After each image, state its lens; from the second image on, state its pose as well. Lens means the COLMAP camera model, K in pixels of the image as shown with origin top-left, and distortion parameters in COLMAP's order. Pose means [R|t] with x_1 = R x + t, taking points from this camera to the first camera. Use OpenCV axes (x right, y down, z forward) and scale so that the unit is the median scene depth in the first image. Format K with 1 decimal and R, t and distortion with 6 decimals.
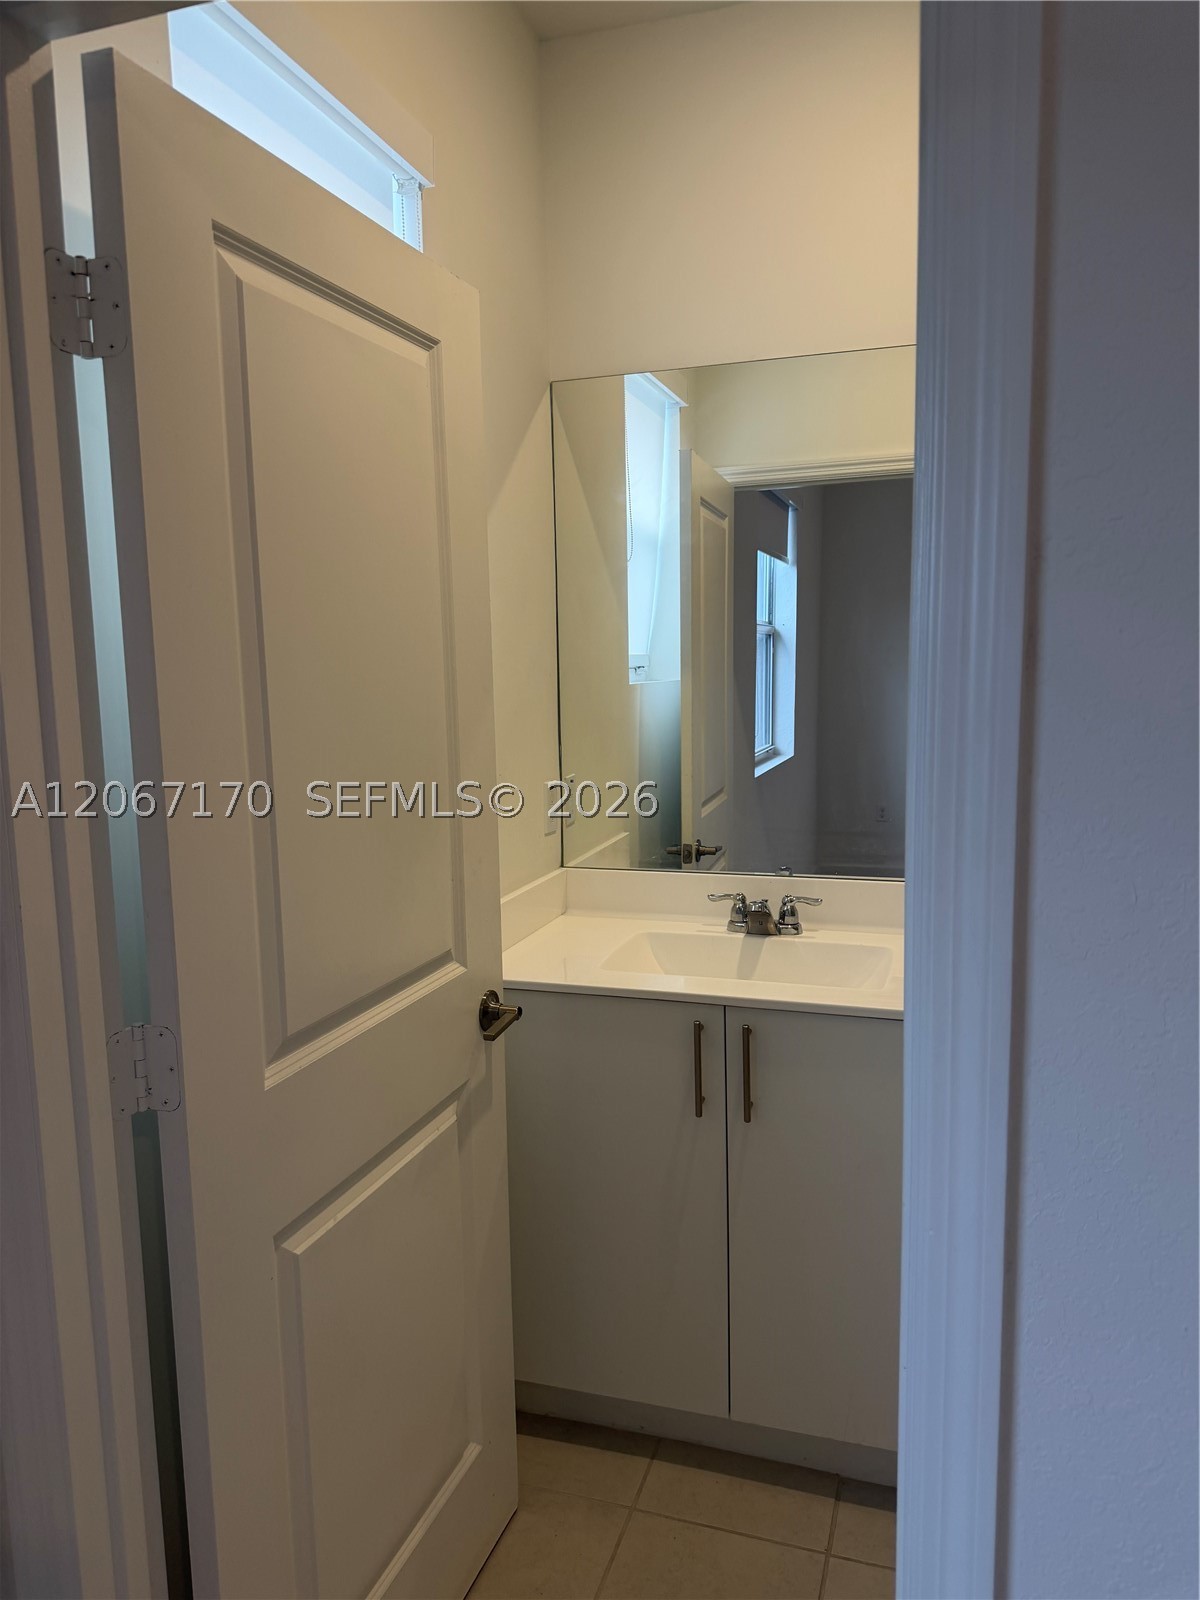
lens RADIAL K [[1088.3, 0, 600.0], [0, 1088.3, 800.0], [0, 0, 1]] dist [0.190019, -0.205926]
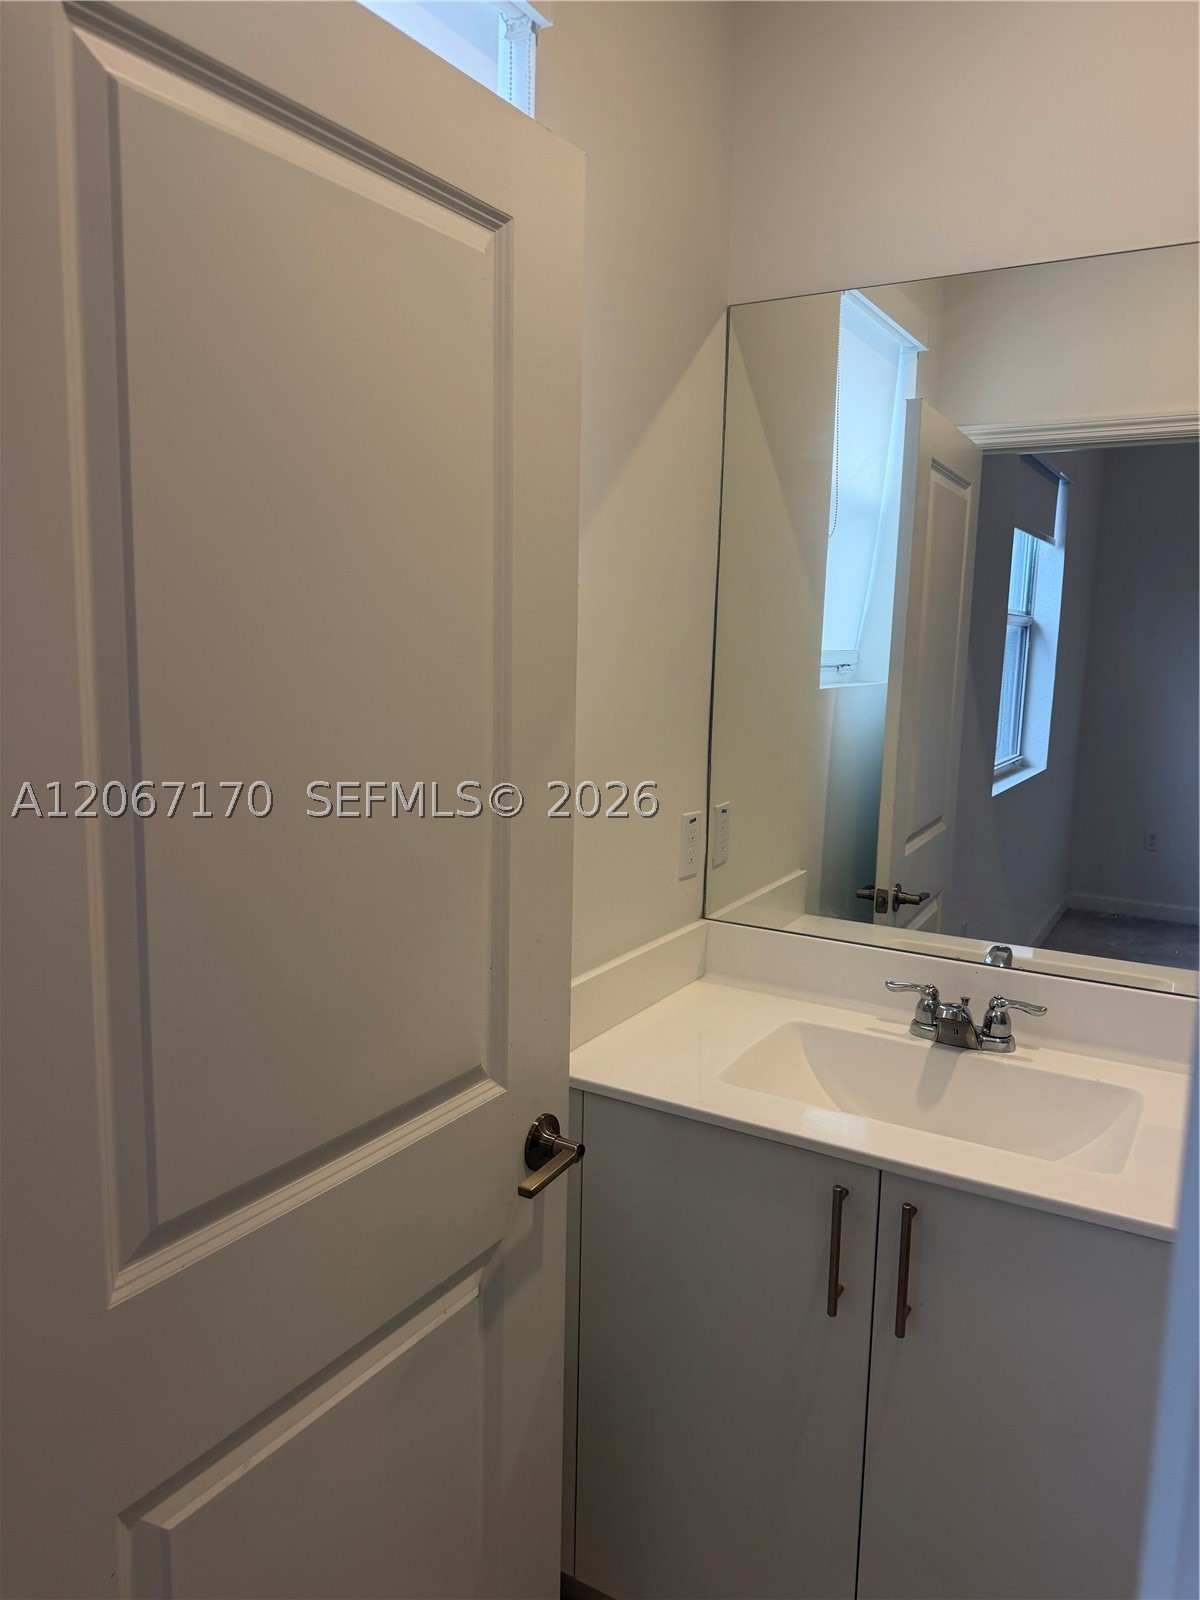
lens RADIAL K [[1116.8, 0, 587.3], [0, 1116.8, 789.1], [0, 0, 1]] dist [0.042171, -0.000812]
pose [[0.974278, 0.075171, -0.212444, 0.053235], [-0.073142, 0.997170, 0.017406, -0.044199], [0.213151, -0.001419, 0.977018, 0.207564]]
